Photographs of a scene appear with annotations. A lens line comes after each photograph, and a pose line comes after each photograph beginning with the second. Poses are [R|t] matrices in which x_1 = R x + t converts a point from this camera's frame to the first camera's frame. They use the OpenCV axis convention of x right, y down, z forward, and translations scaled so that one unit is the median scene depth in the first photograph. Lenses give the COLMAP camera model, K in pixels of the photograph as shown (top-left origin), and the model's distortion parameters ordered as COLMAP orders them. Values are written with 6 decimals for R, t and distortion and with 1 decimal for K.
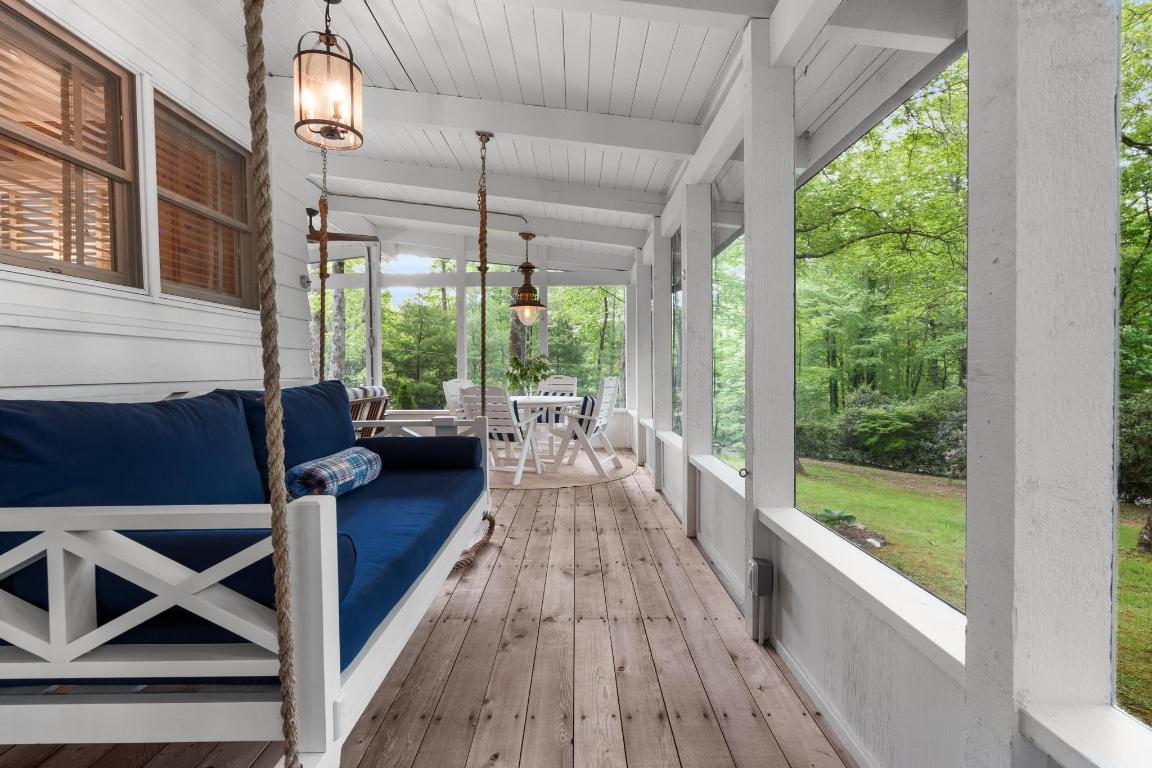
lens RADIAL K [[521.8, 0, 572.9], [0, 521.8, 387.0], [0, 0, 1]] dist [-0.002957, 0.000253]
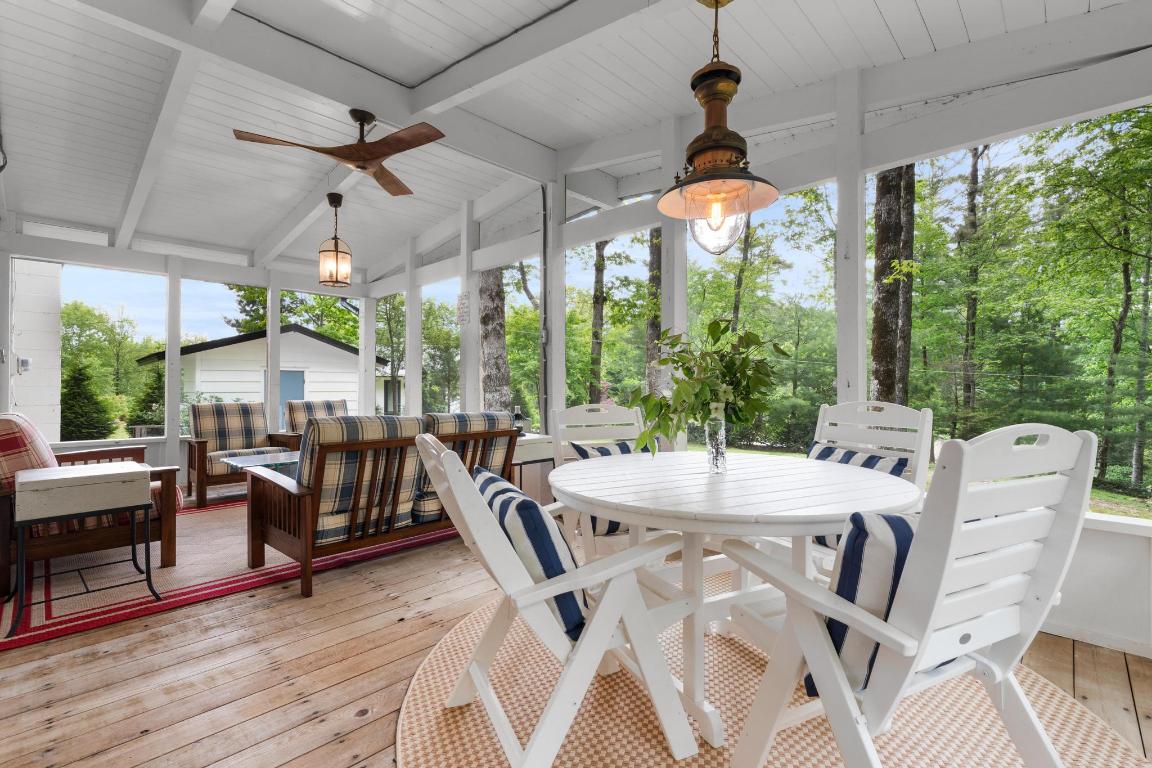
lens RADIAL K [[521.8, 0, 572.9], [0, 521.8, 387.0], [0, 0, 1]] dist [-0.002957, 0.000253]
pose [[0.726485, 0.009558, -0.687116, 0.012984], [-0.026942, 0.999531, -0.014583, -0.004323], [0.686654, 0.029106, 0.726402, 0.121617]]
